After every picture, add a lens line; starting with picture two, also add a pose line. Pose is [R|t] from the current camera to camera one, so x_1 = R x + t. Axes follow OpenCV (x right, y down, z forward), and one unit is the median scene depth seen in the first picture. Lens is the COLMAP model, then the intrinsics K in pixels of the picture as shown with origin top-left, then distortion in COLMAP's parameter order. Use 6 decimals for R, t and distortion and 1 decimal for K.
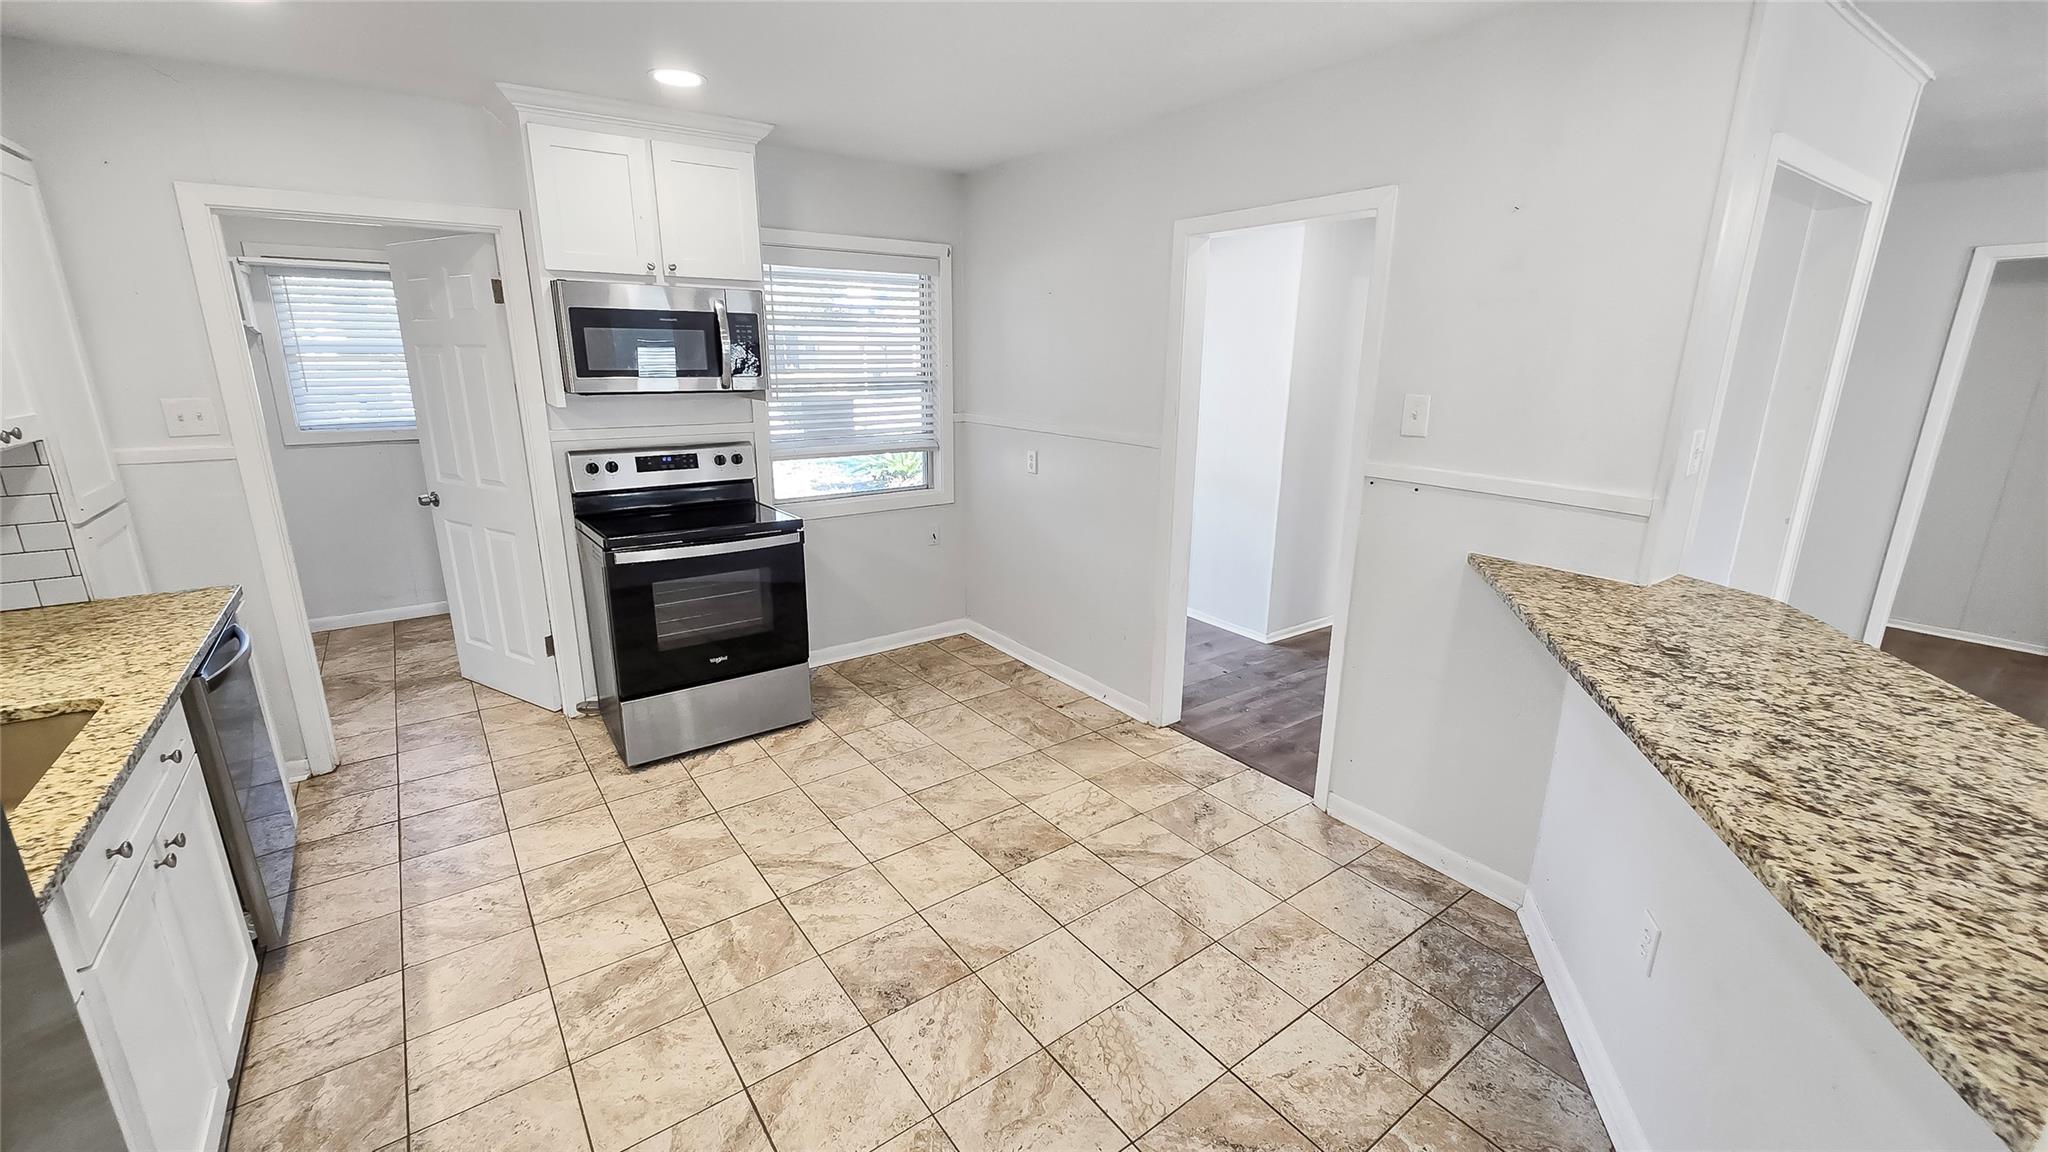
lens RADIAL K [[836.6, 0, 1031.2], [0, 836.6, 577.0], [0, 0, 1]] dist [-0.002627, -0.000403]
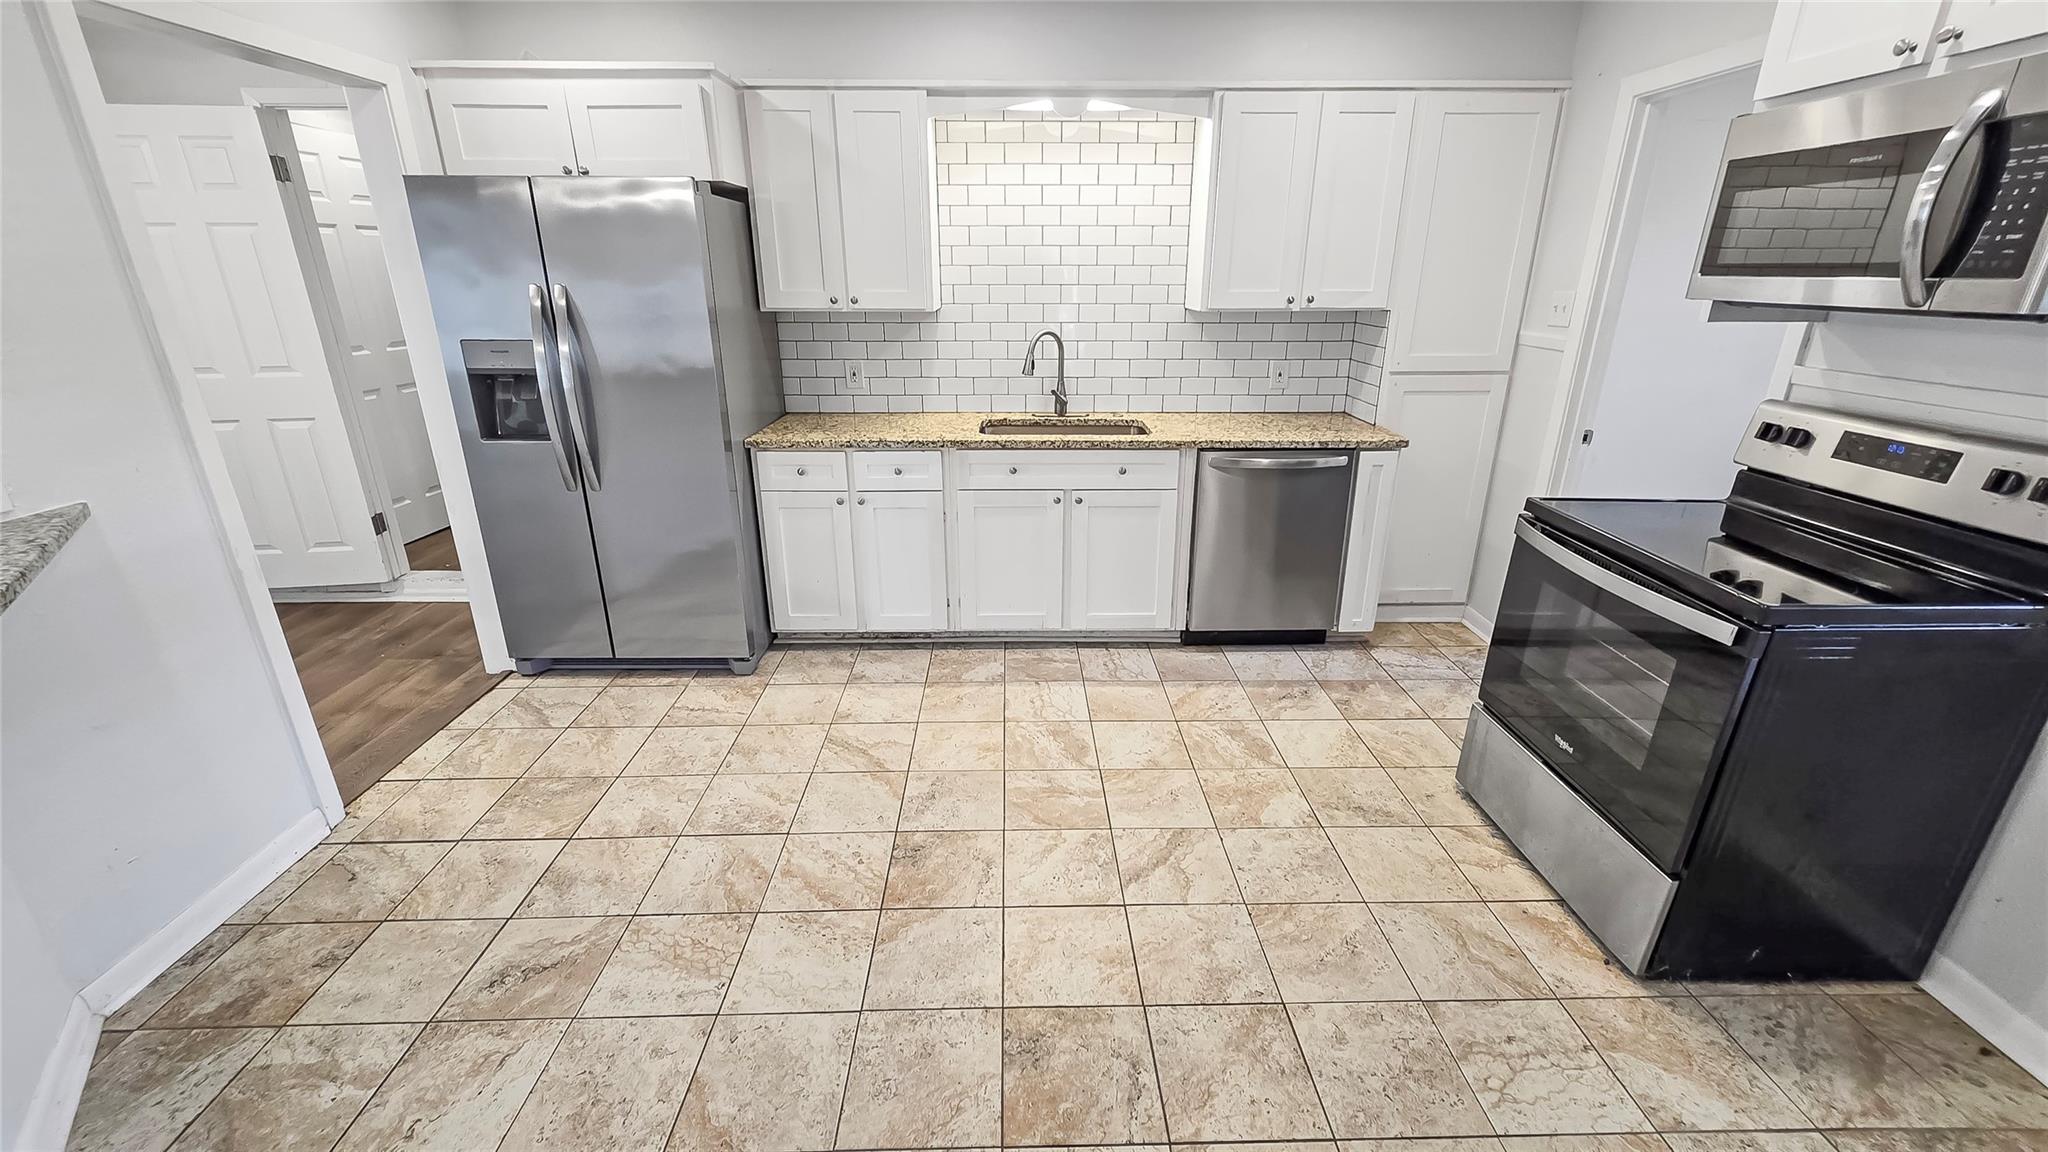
lens RADIAL K [[836.6, 0, 1033.3], [0, 836.6, 578.6], [0, 0, 1]] dist [-0.002627, -0.000403]
pose [[-0.579496, 0.274815, -0.767243, 0.435543], [-0.219469, 0.854029, 0.471665, -0.312461], [0.784868, 0.441713, -0.434593, 1.335231]]
